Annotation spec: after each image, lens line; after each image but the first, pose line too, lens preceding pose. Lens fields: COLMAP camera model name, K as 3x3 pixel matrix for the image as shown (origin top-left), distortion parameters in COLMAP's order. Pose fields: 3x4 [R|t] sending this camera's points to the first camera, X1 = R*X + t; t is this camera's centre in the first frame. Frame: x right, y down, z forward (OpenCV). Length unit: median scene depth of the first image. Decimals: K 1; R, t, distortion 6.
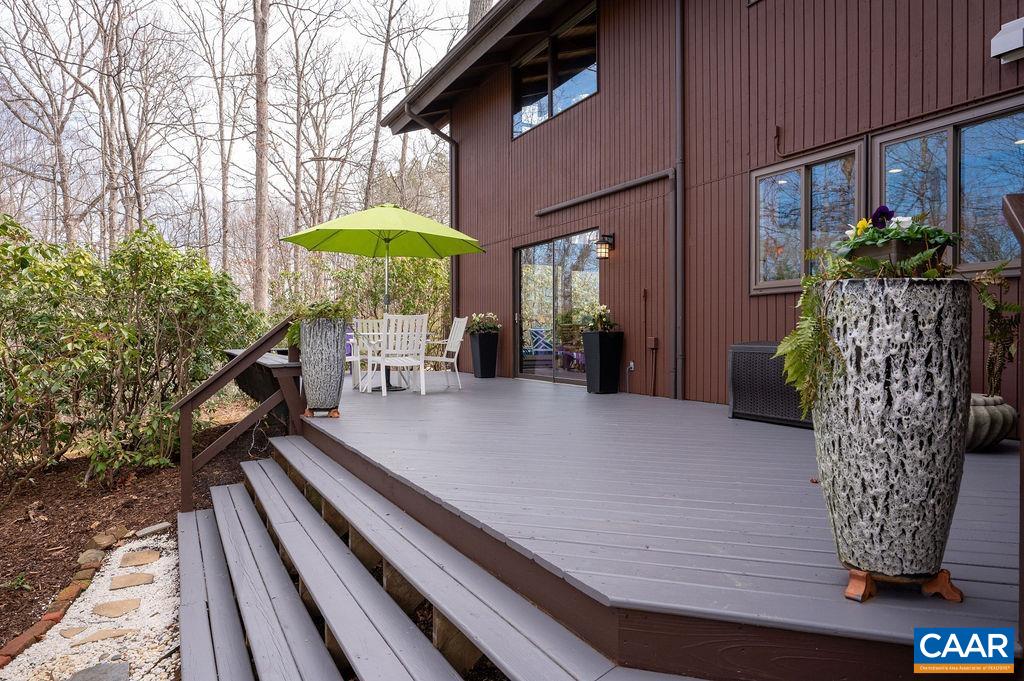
lens RADIAL K [[685.1, 0, 510.0], [0, 685.1, 341.5], [0, 0, 1]] dist [-0.012005, -0.001636]
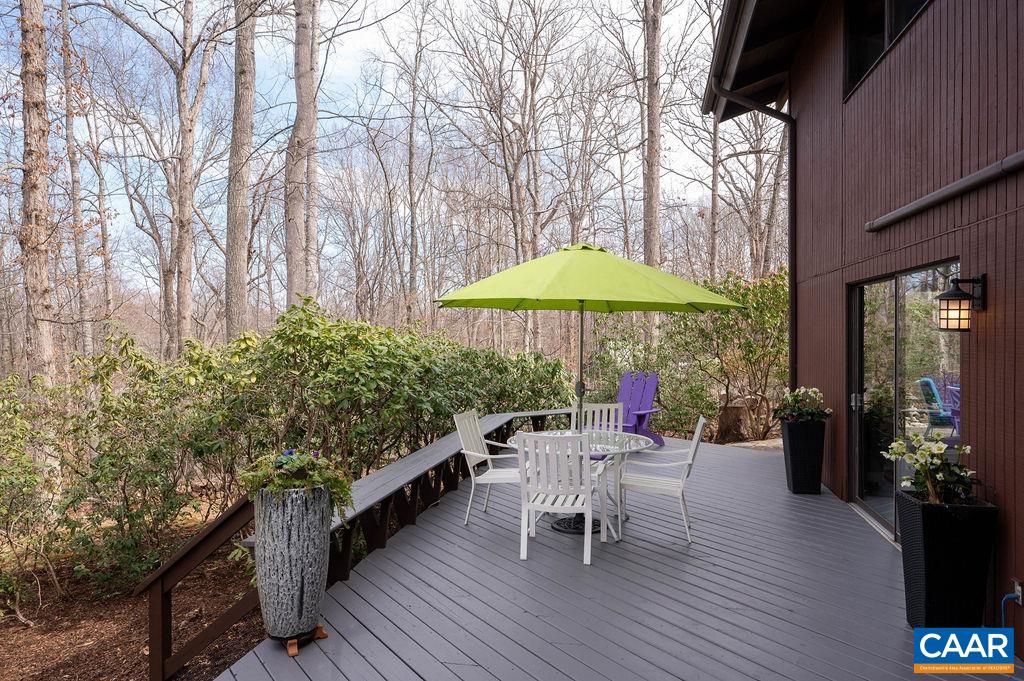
lens RADIAL K [[685.1, 0, 514.0], [0, 685.1, 338.5], [0, 0, 1]] dist [-0.012005, -0.001636]
pose [[0.786611, 0.004745, -0.617431, 0.180711], [-0.002561, 0.999987, 0.004422, -0.115240], [0.617443, -0.001897, 0.786613, 0.454307]]
